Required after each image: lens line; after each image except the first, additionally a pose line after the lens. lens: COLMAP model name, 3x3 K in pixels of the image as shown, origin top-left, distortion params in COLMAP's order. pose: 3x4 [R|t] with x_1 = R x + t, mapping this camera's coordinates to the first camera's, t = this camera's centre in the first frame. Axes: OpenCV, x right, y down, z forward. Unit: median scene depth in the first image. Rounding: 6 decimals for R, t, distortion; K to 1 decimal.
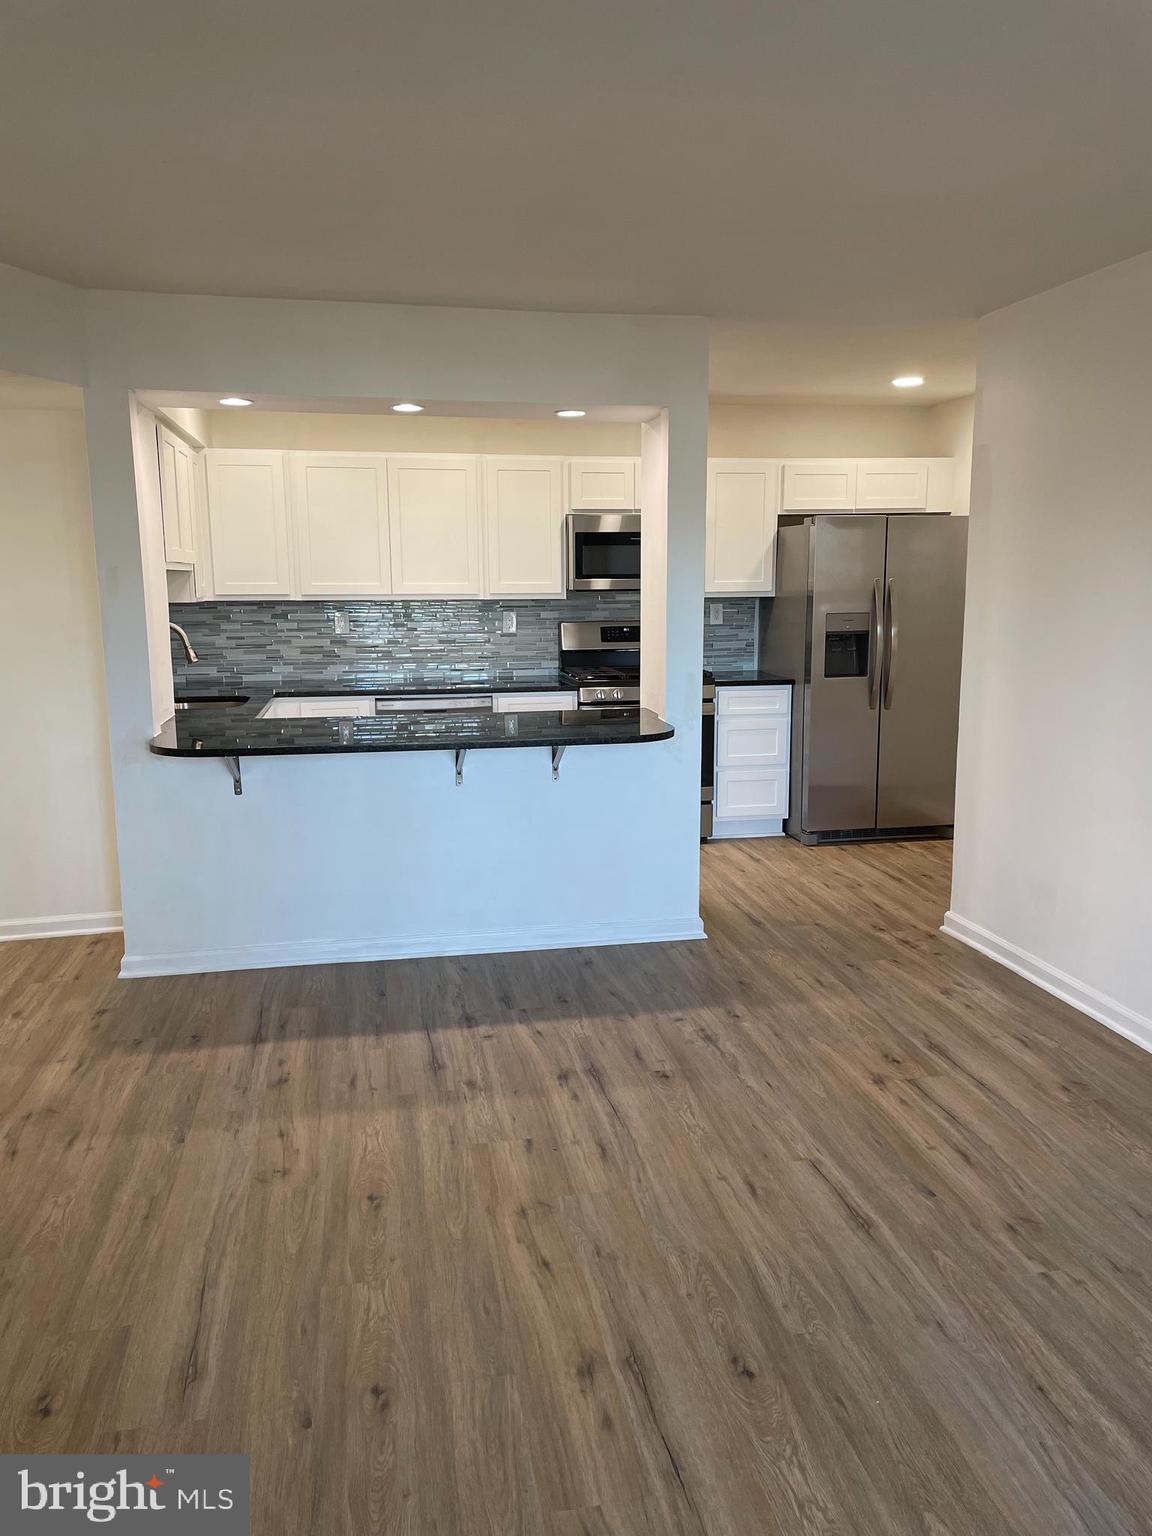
lens RADIAL K [[1152.6, 0, 583.1], [0, 1152.6, 765.2], [0, 0, 1]] dist [0.098691, -0.130026]
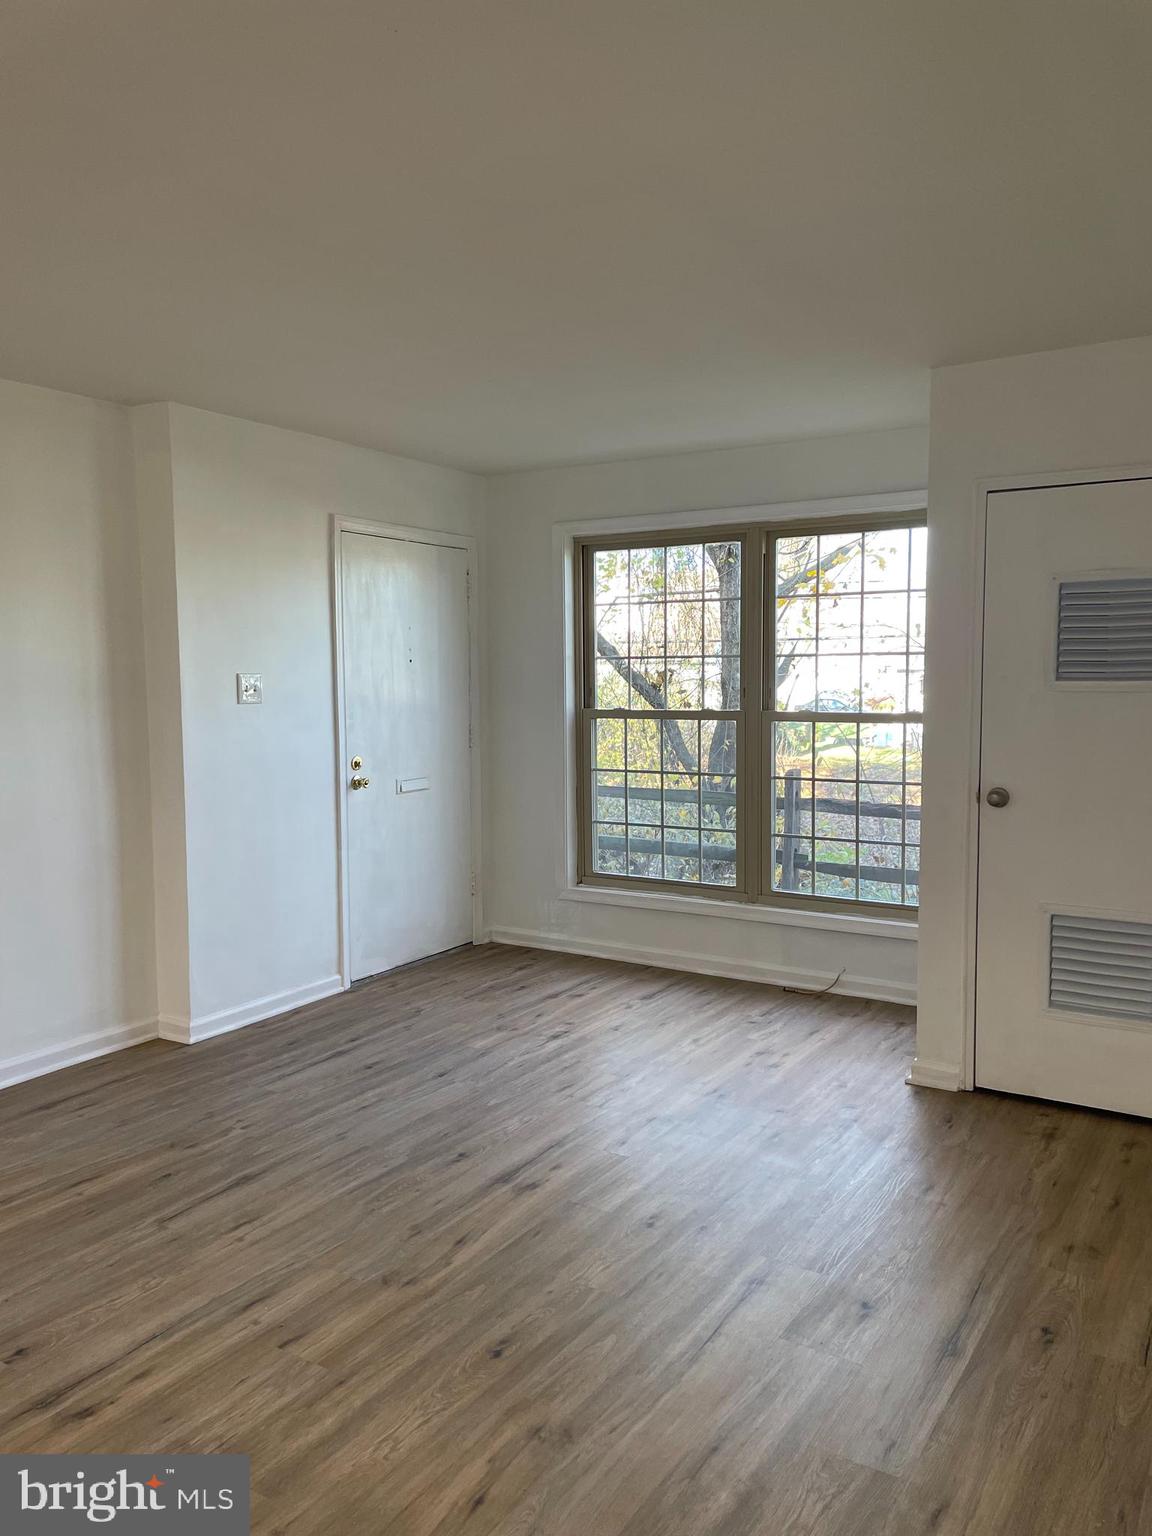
lens RADIAL K [[1152.6, 0, 583.1], [0, 1152.6, 765.2], [0, 0, 1]] dist [0.098691, -0.130026]
pose [[-0.730364, -0.047134, 0.681430, -0.542817], [0.121803, 0.972640, 0.197826, -0.149381], [-0.672111, 0.227486, -0.704640, 0.996499]]
